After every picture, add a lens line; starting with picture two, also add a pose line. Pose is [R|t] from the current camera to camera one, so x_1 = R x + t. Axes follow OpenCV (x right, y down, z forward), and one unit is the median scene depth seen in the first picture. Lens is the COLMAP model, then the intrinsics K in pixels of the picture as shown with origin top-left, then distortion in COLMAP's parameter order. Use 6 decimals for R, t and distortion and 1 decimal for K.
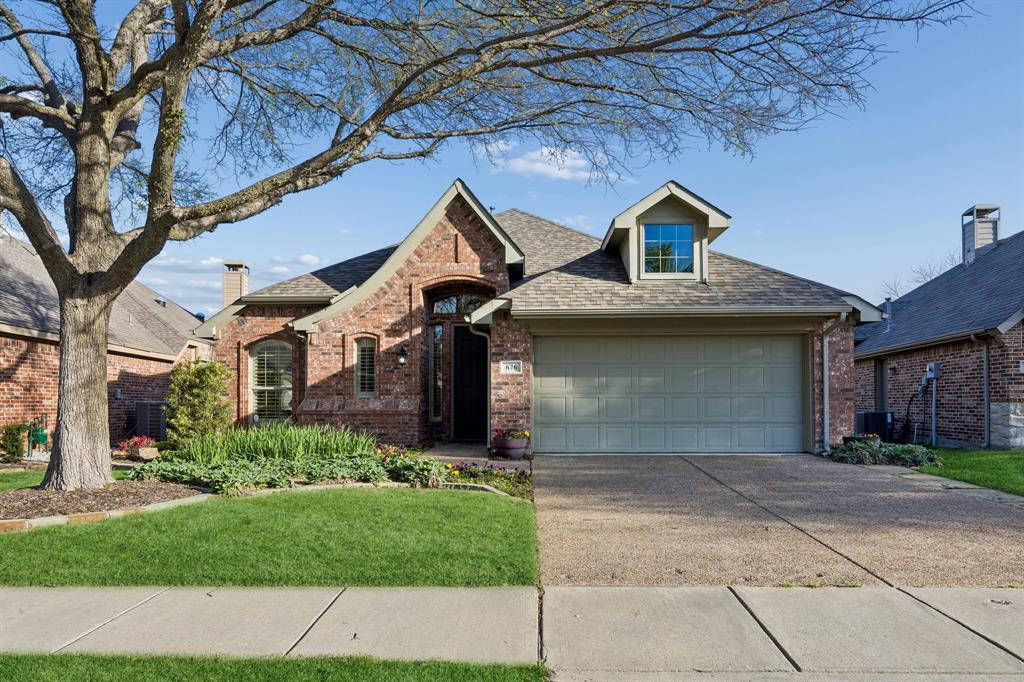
lens RADIAL K [[392.4, 0, 510.0], [0, 392.4, 338.5], [0, 0, 1]] dist [-0.001690, -0.000373]
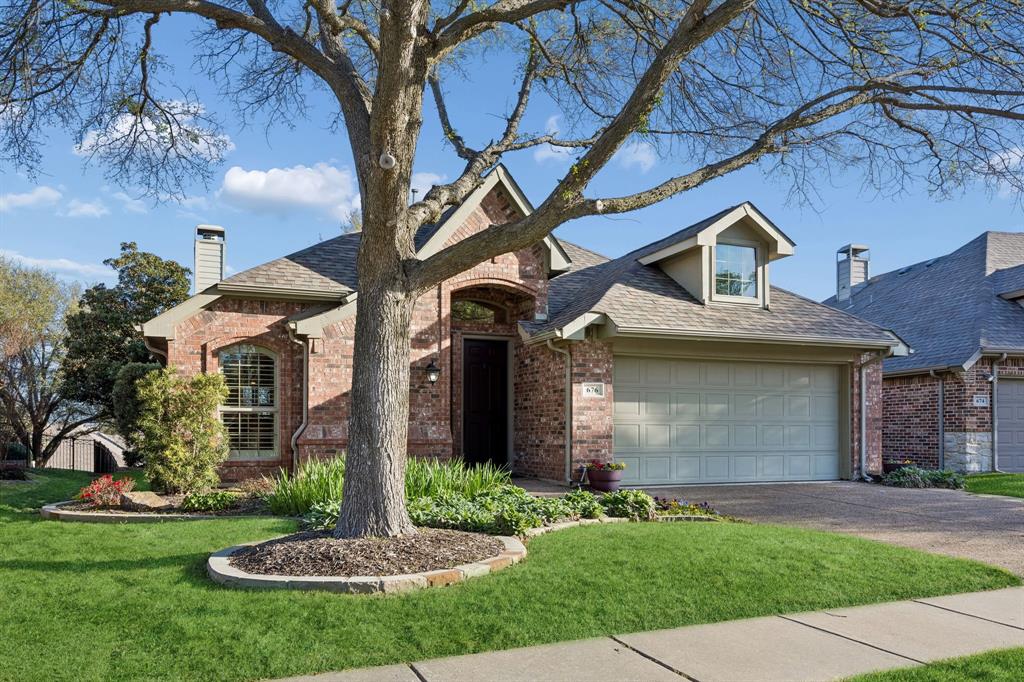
lens RADIAL K [[473.6, 0, 512.0], [0, 473.6, 358.3], [0, 0, 1]] dist [0.000136, -0.000071]
pose [[0.967648, 0.041966, 0.248788, -0.406553], [-0.043866, 0.999035, 0.002095, 0.006697], [-0.248460, -0.012941, 0.968556, 0.009596]]
